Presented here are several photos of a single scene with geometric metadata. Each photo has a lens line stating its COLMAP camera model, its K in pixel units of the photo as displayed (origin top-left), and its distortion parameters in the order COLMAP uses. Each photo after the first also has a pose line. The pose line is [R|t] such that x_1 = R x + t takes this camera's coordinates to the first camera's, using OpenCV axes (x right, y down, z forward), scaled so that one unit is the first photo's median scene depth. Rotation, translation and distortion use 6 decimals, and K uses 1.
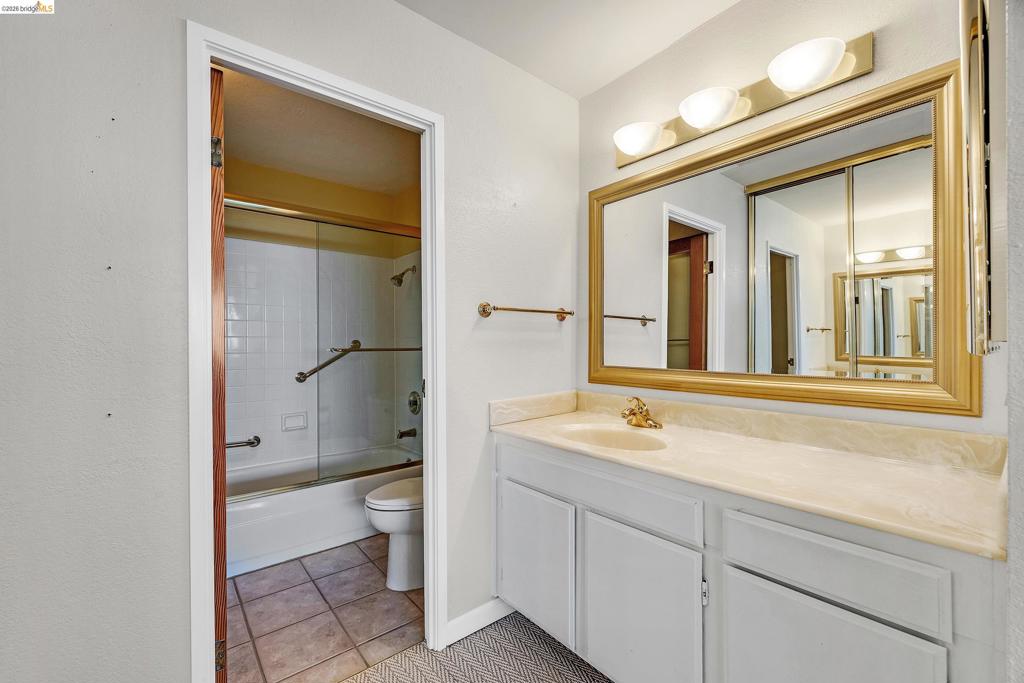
lens RADIAL K [[427.0, 0, 508.7], [0, 427.0, 340.9], [0, 0, 1]] dist [-0.007667, 0.001368]
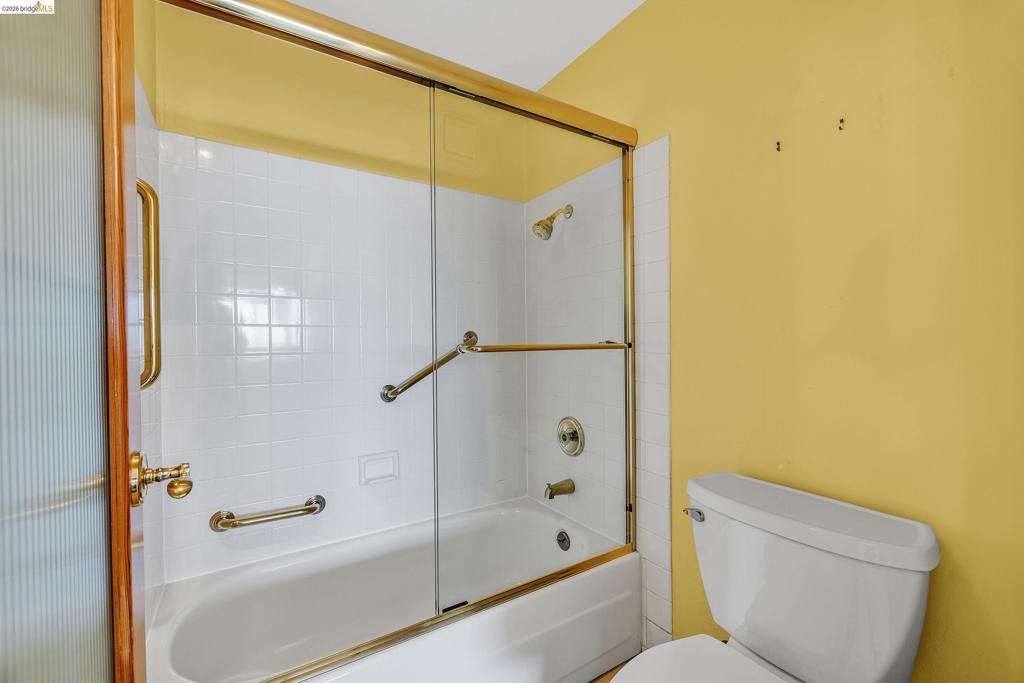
lens RADIAL K [[427.0, 0, 514.4], [0, 427.0, 345.9], [0, 0, 1]] dist [-0.007667, 0.001368]
pose [[0.992596, -0.004667, -0.121370, -0.231433], [0.005794, 0.999943, 0.008939, 0.013881], [0.121322, -0.009576, 0.992567, 0.413607]]
